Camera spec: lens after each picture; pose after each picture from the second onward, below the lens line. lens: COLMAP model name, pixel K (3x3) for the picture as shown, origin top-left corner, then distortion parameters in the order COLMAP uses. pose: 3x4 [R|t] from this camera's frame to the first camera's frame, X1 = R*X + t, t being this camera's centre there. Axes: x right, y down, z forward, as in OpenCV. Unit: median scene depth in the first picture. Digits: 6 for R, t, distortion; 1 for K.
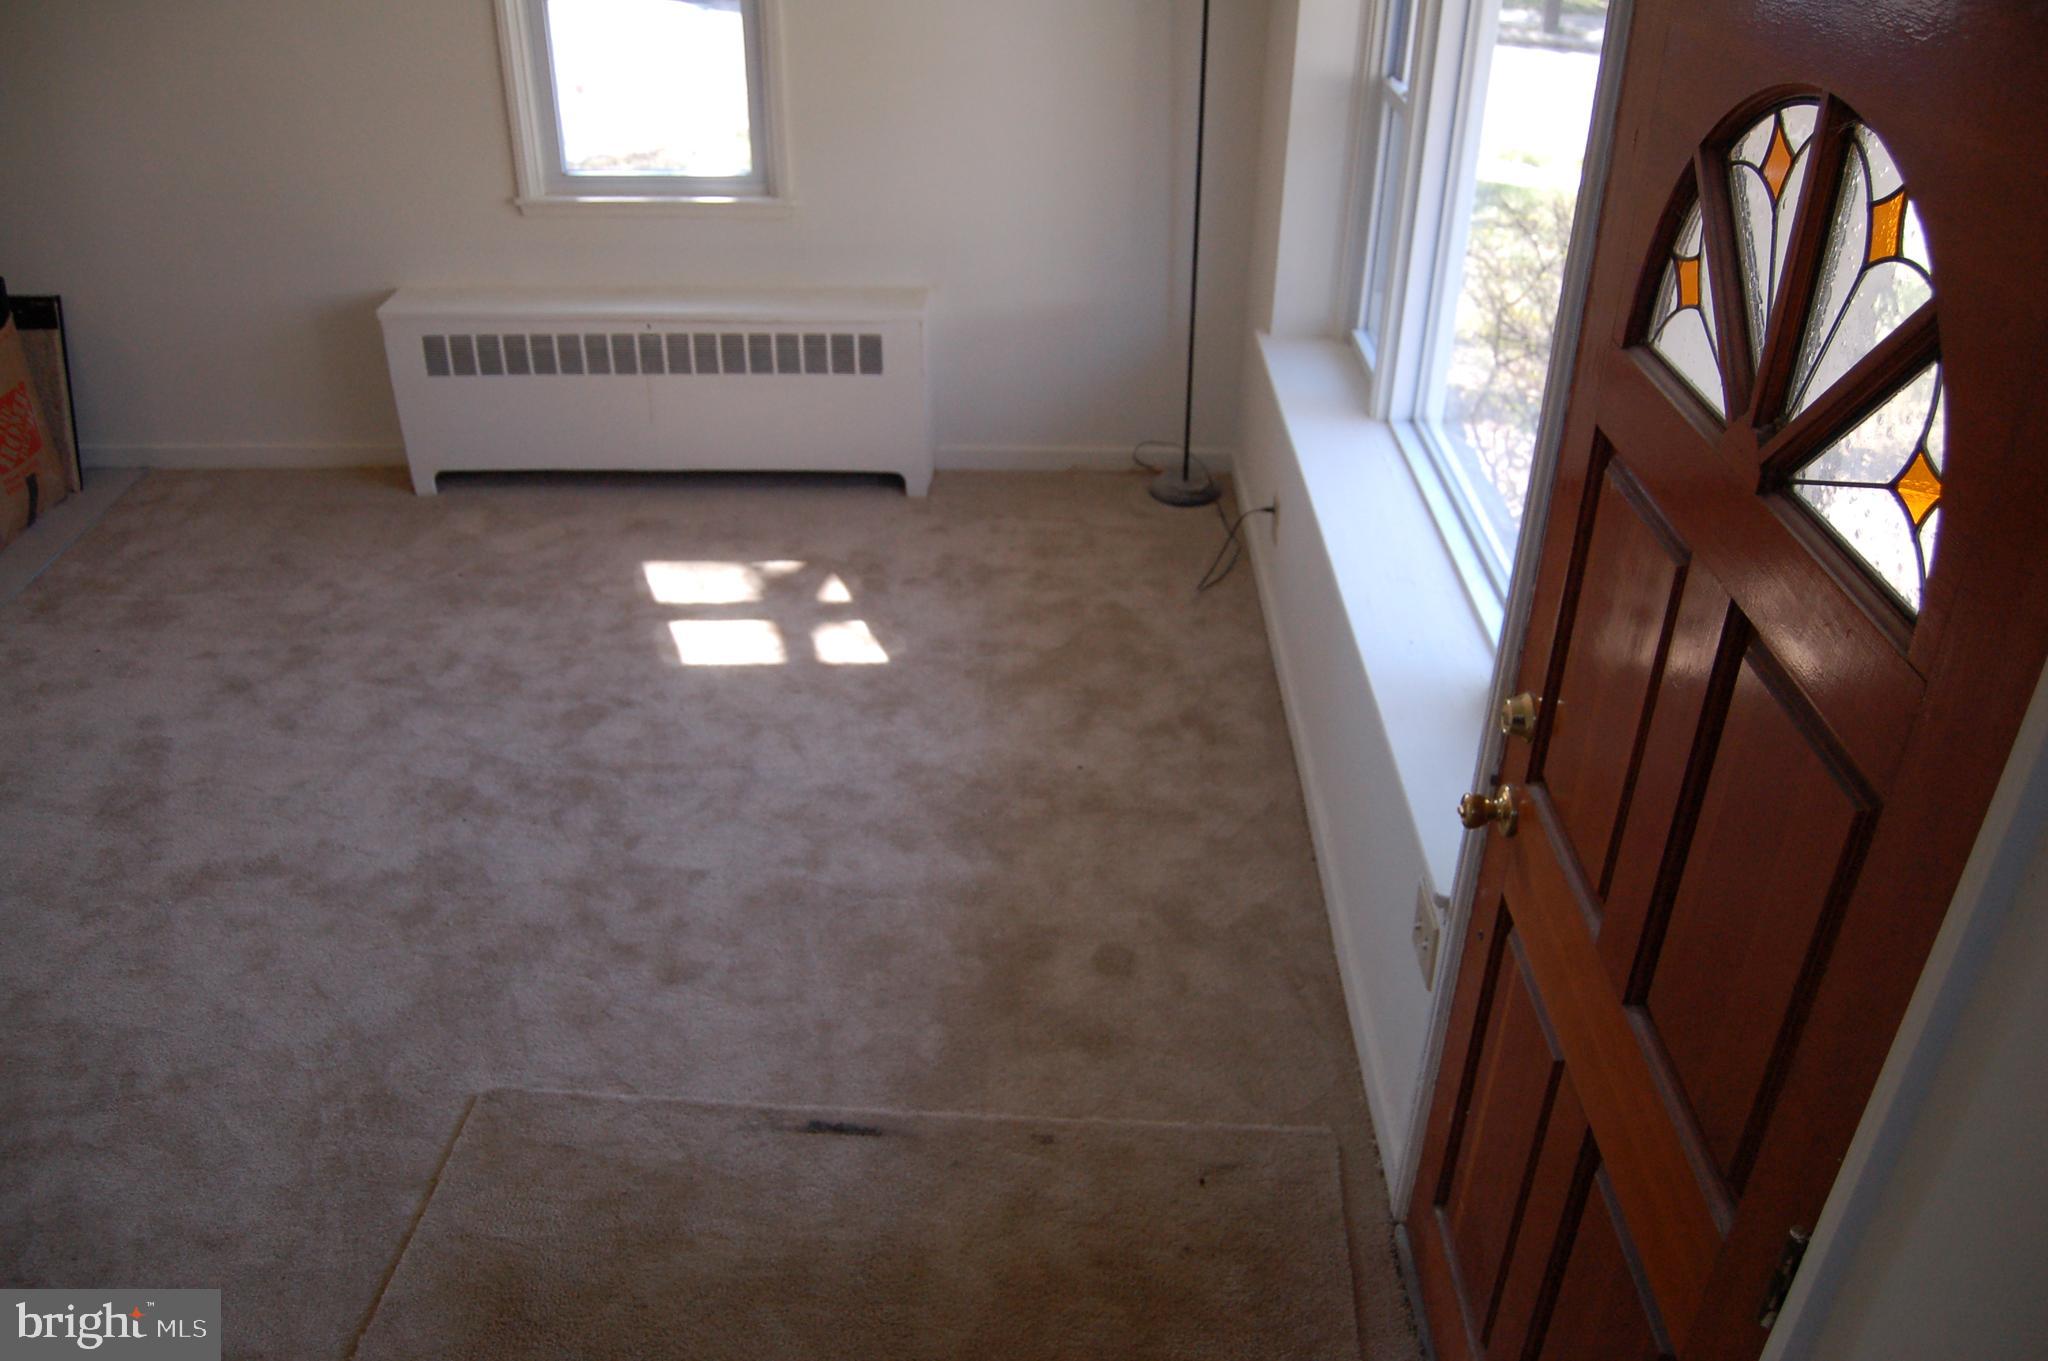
lens RADIAL K [[1592.0, 0, 1024.0], [0, 1592.0, 680.5], [0, 0, 1]] dist [-0.088176, 0.030254]
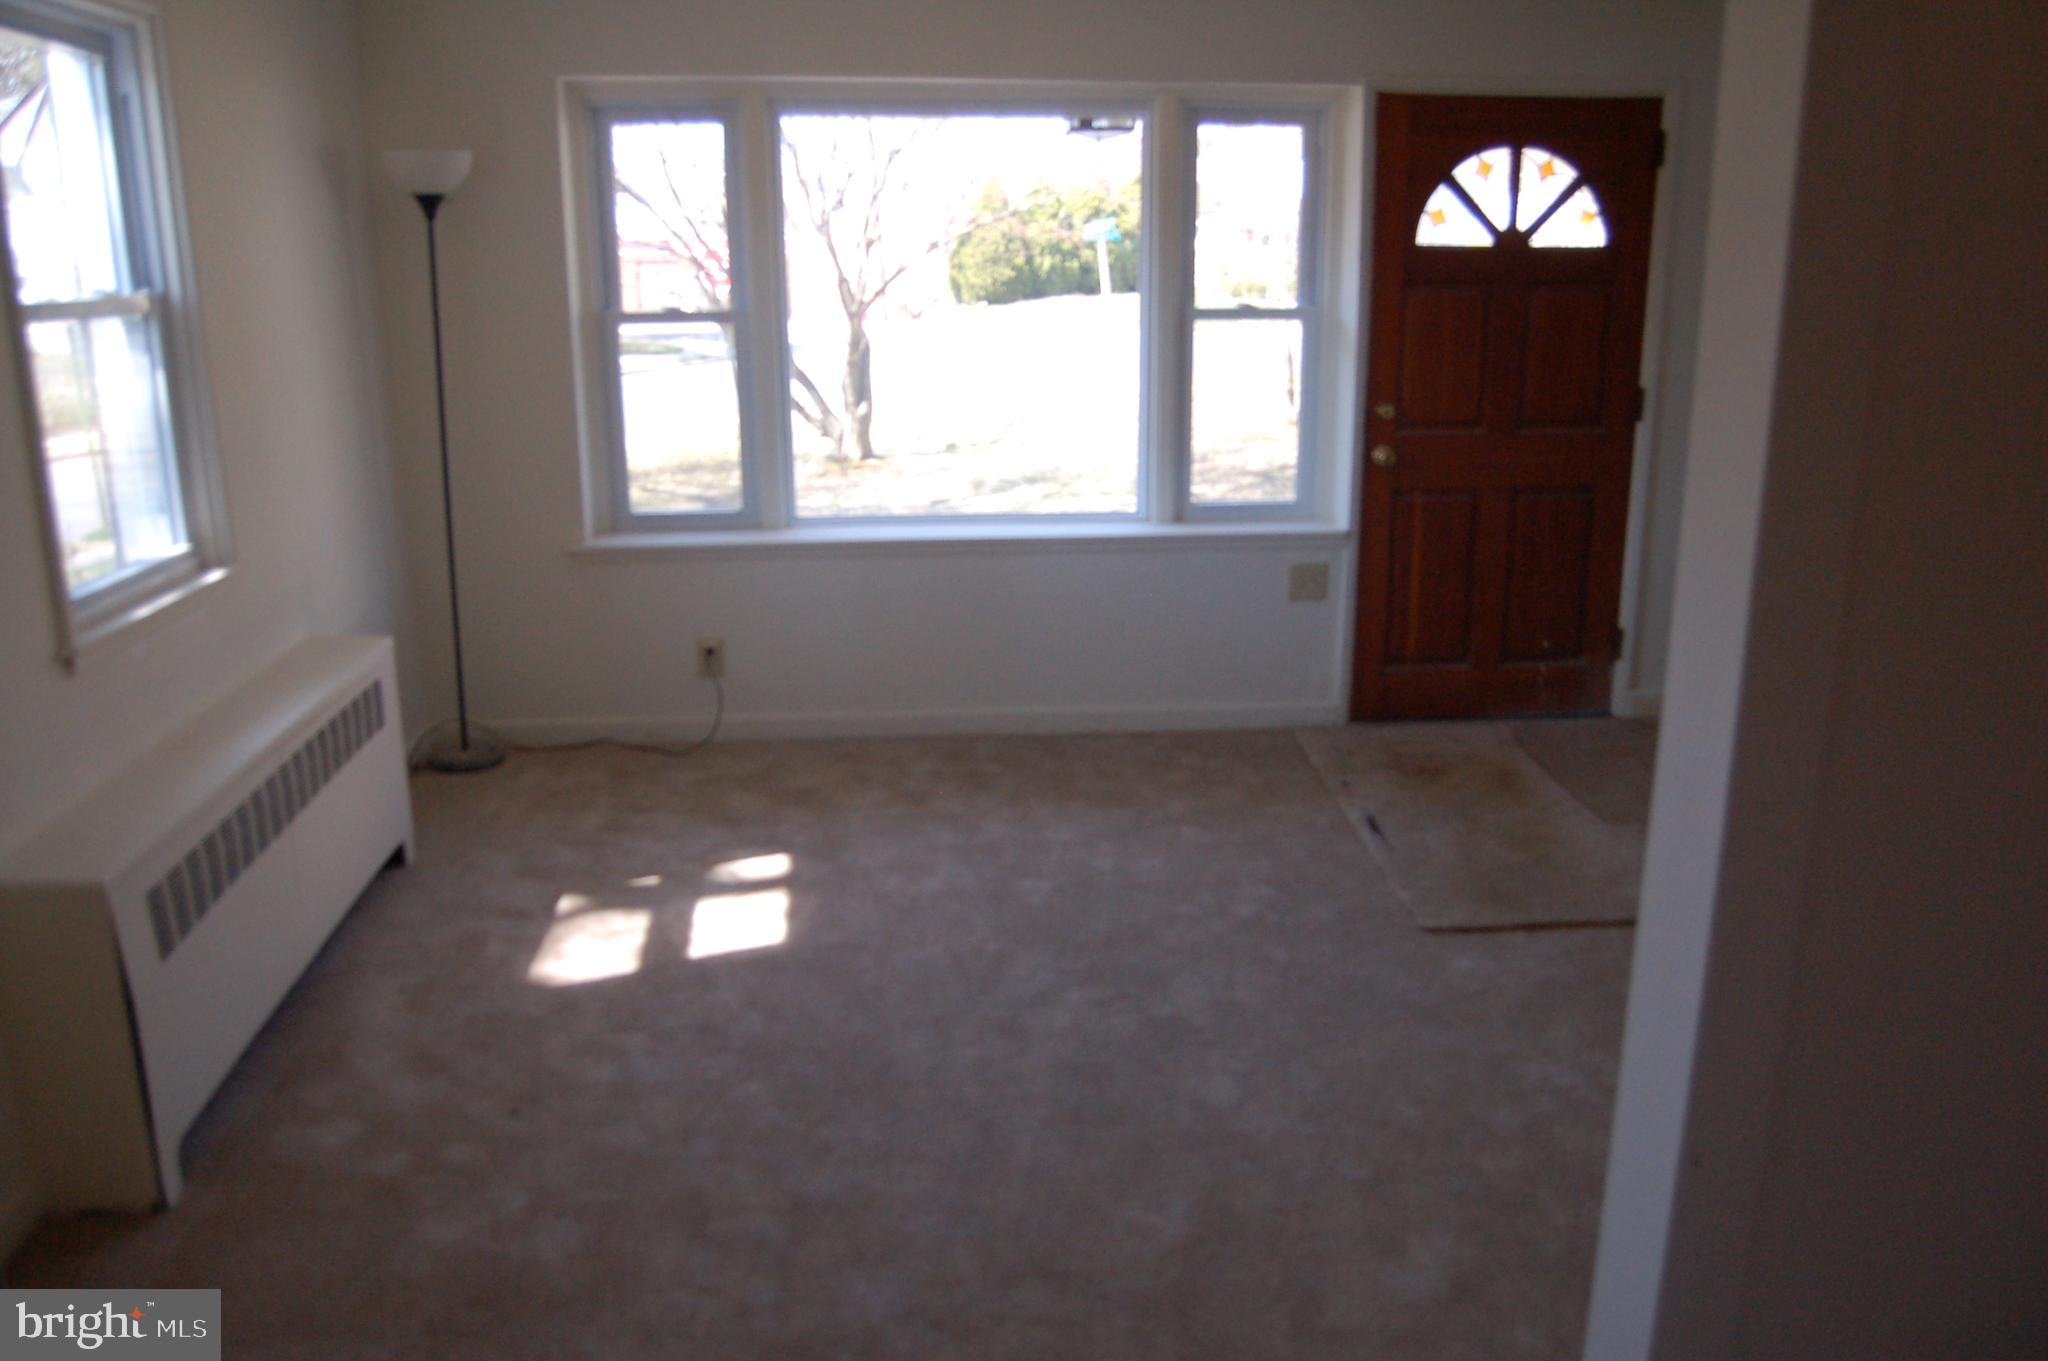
lens RADIAL K [[1620.7, 0, 1024.0], [0, 1620.7, 680.5], [0, 0, 1]] dist [-0.100982, 0.044918]
pose [[-0.104650, -0.266393, 0.958166, -0.981097], [0.516687, 0.808659, 0.281258, -0.289917], [-0.849755, 0.524505, 0.053016, 0.697815]]
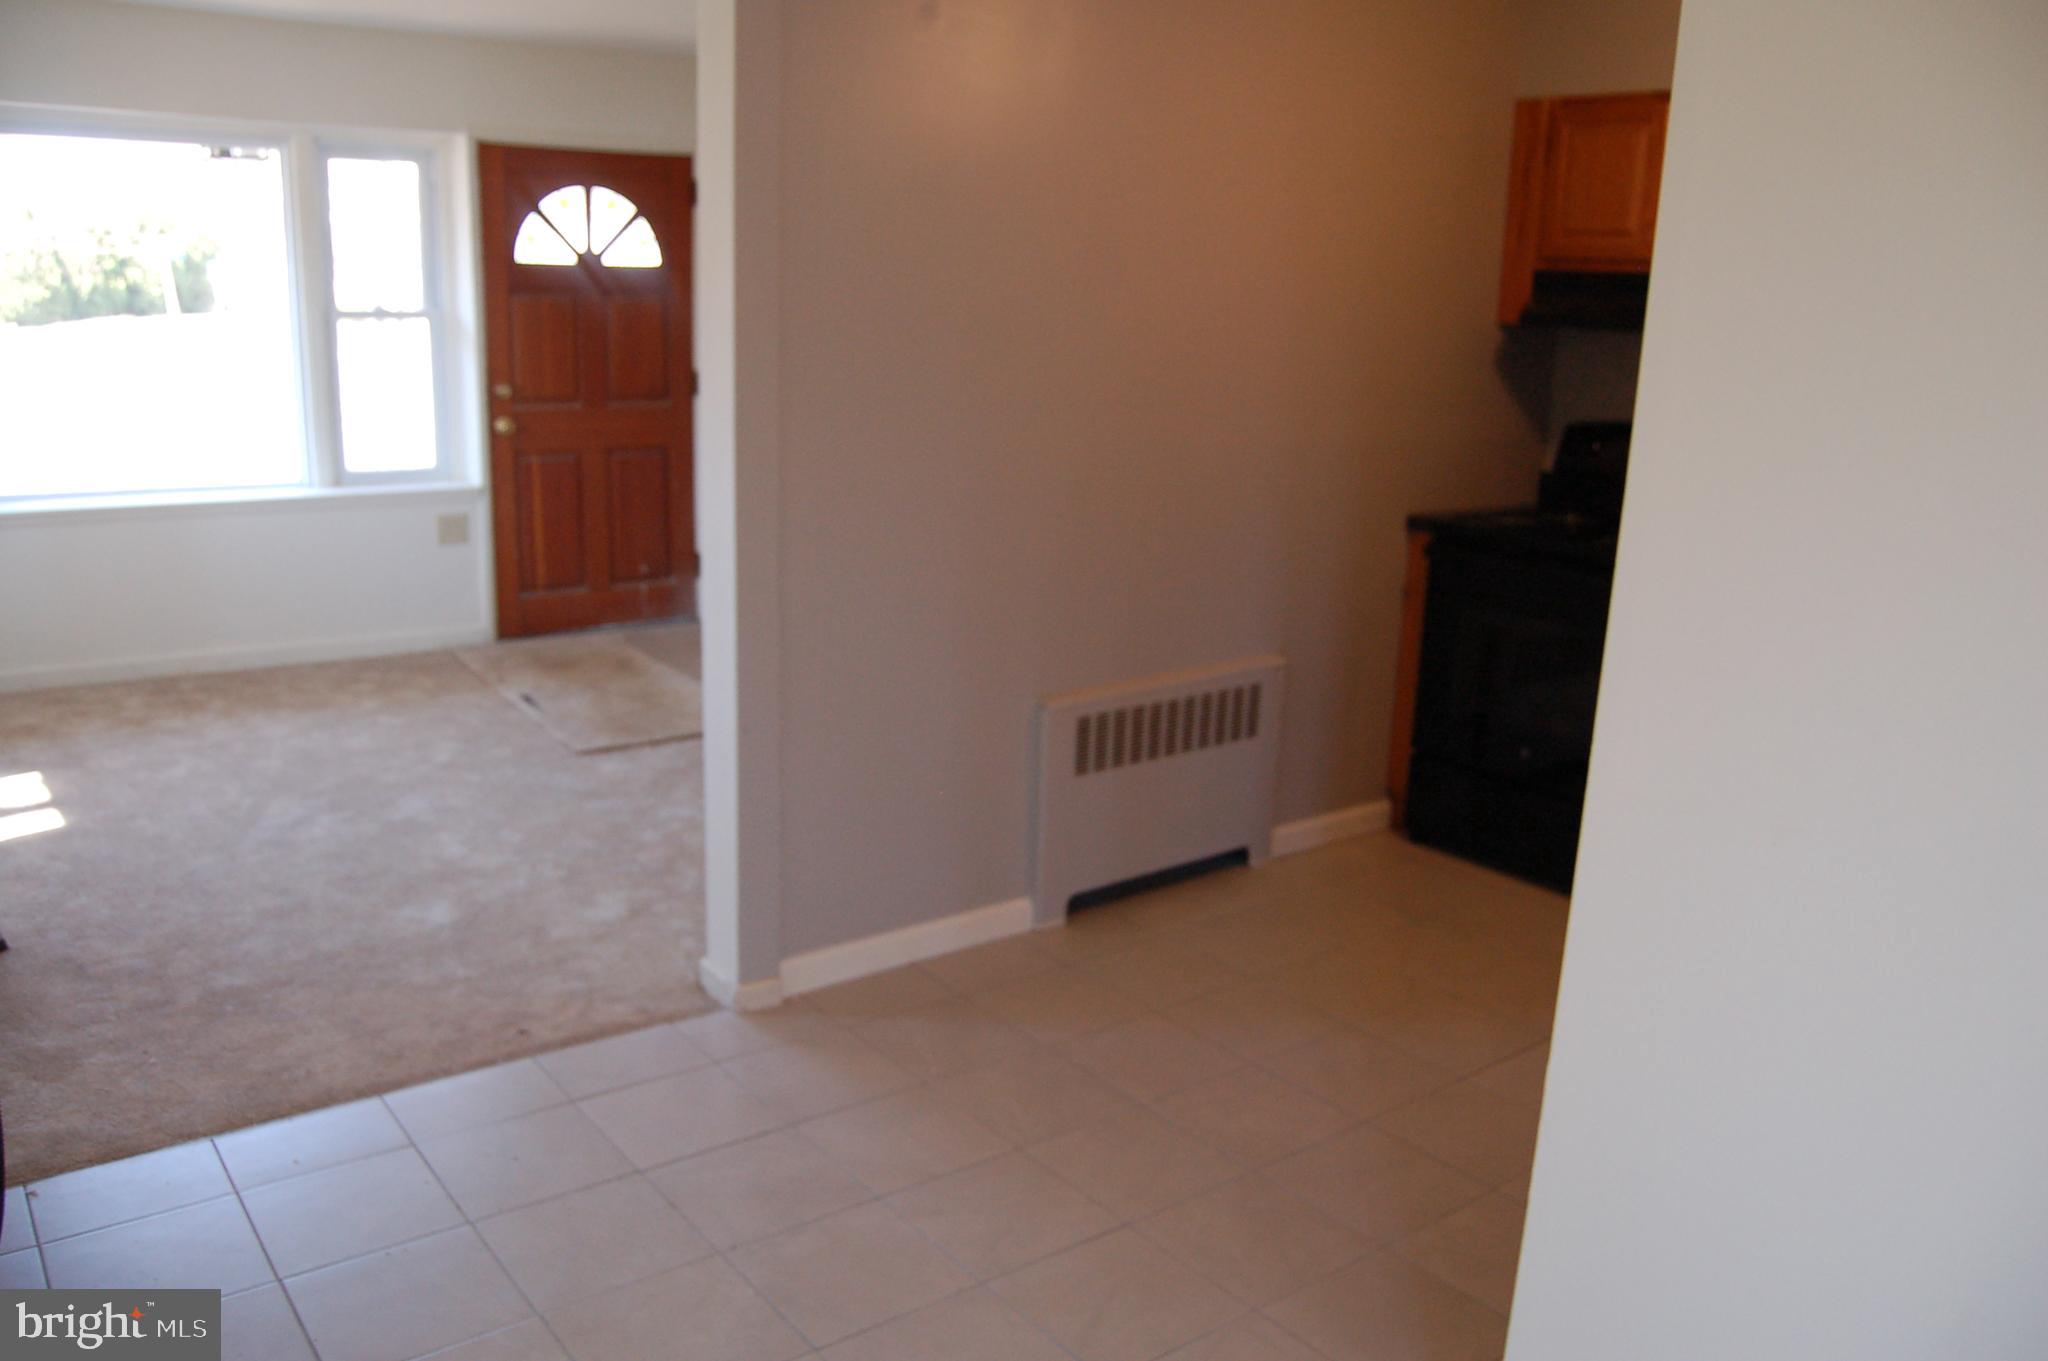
lens RADIAL K [[1592.0, 0, 1024.0], [0, 1592.0, 680.5], [0, 0, 1]] dist [-0.088176, 0.030254]
pose [[-0.611575, -0.218173, 0.760511, -1.290511], [0.375574, 0.765969, 0.521762, -0.355774], [-0.696362, 0.604725, -0.386508, 0.820236]]
